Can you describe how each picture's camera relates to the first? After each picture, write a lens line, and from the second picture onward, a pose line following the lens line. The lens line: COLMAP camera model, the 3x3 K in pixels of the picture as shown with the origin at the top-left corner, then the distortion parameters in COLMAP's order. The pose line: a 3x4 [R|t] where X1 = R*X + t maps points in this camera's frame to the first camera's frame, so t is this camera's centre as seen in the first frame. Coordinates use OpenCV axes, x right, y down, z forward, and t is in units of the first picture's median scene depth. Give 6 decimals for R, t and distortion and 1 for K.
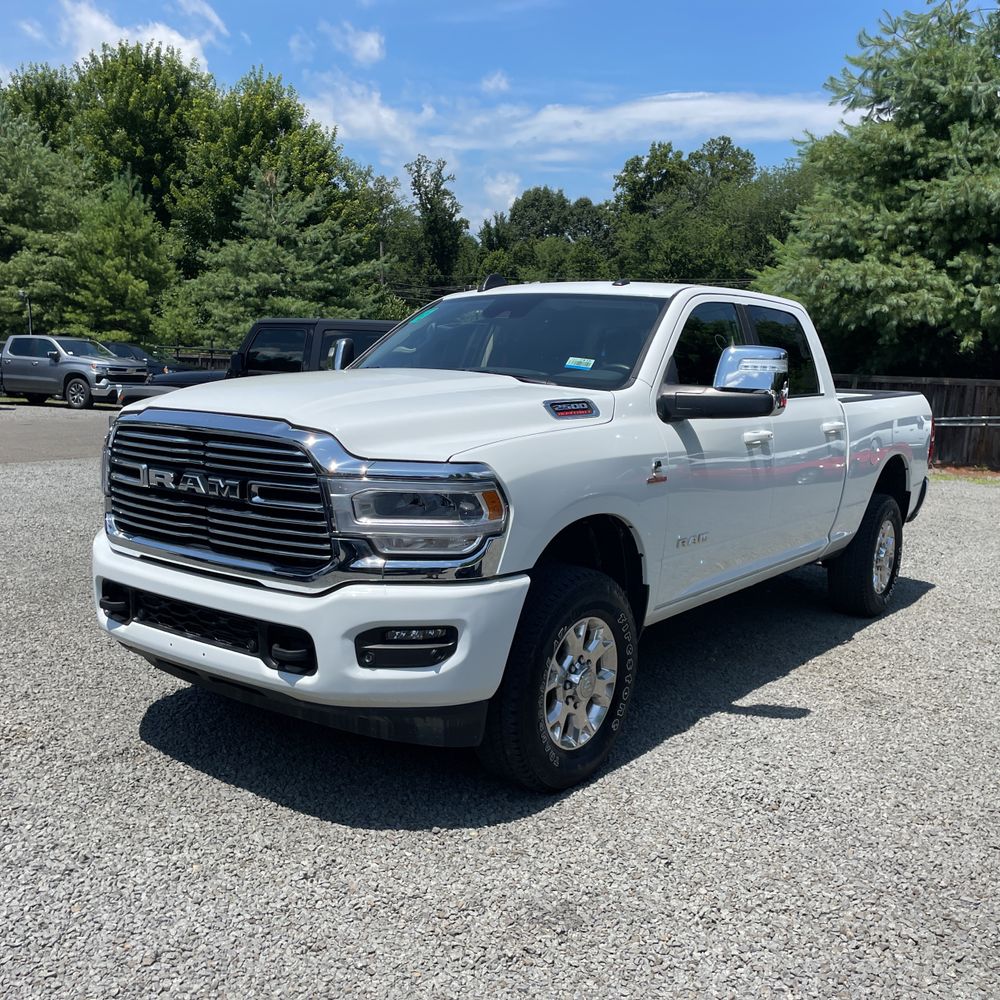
lens RADIAL K [[1015.0, 0, 502.5], [0, 1015.0, 499.8], [0, 0, 1]] dist [0.109796, -0.176394]
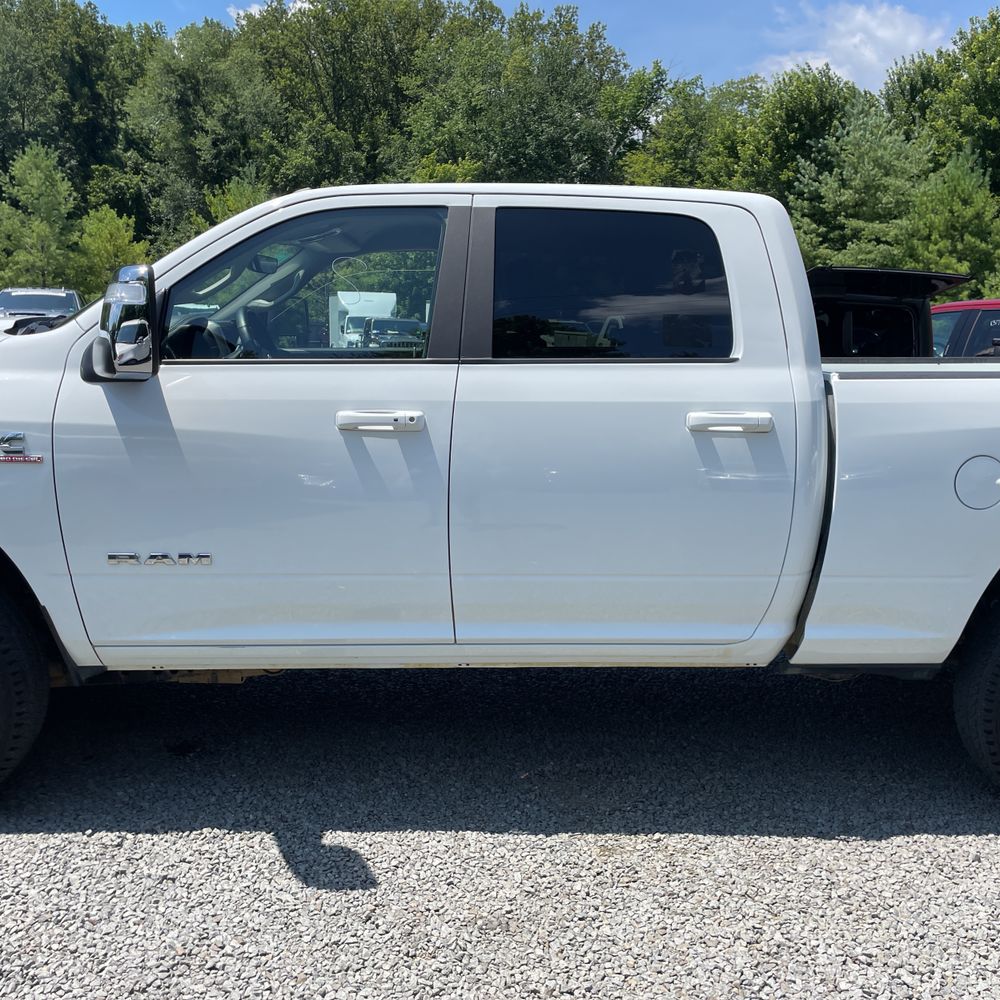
lens RADIAL K [[1000.1, 0, 499.2], [0, 1000.1, 494.7], [0, 0, 1]] dist [0.089109, -0.127190]
pose [[0.638928, 0.102080, -0.762464, 0.103967], [-0.099789, 0.993780, 0.049428, -0.007033], [0.762767, 0.044504, 0.645140, 0.089573]]
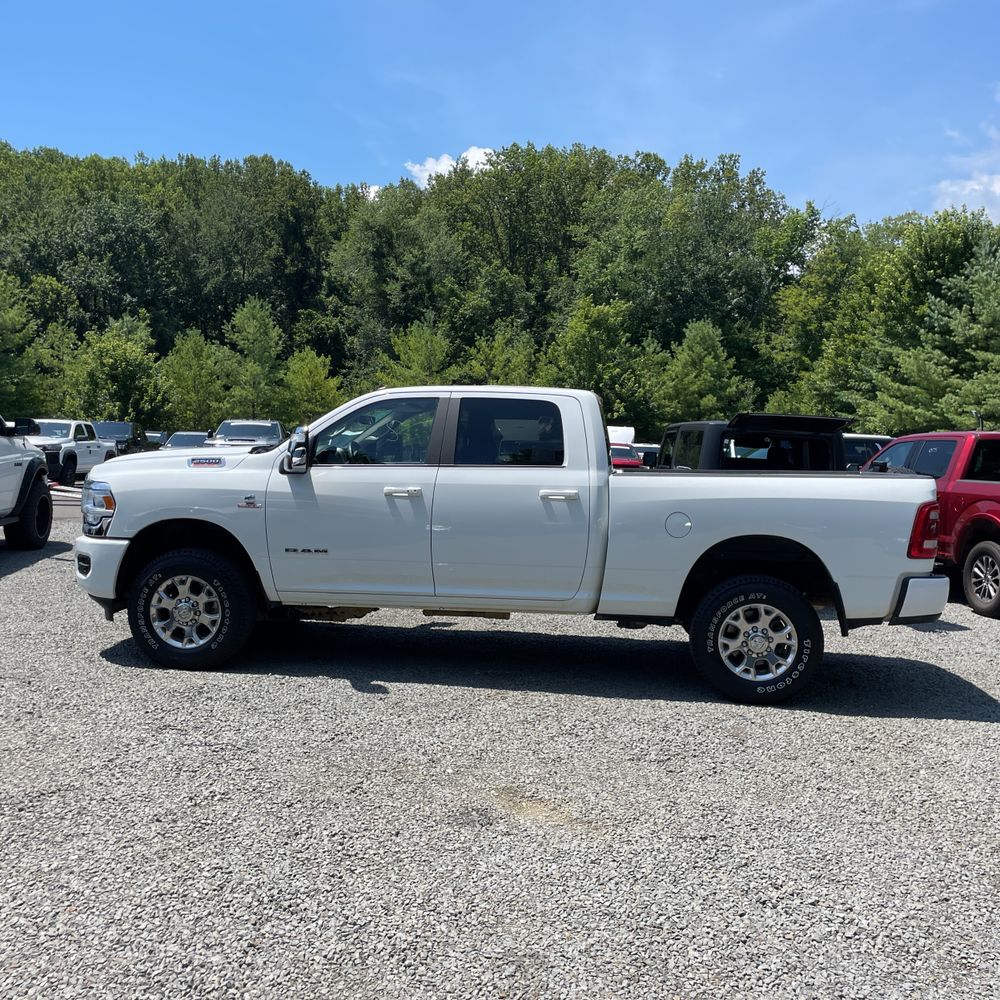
lens RADIAL K [[992.4, 0, 500.0], [0, 992.4, 500.0], [0, 0, 1]] dist [0.090802, -0.148691]
pose [[0.498744, 0.021189, -0.866490, 0.198638], [-0.121893, 0.991481, -0.045916, -0.000560], [0.858135, 0.128520, 0.497078, 0.060476]]
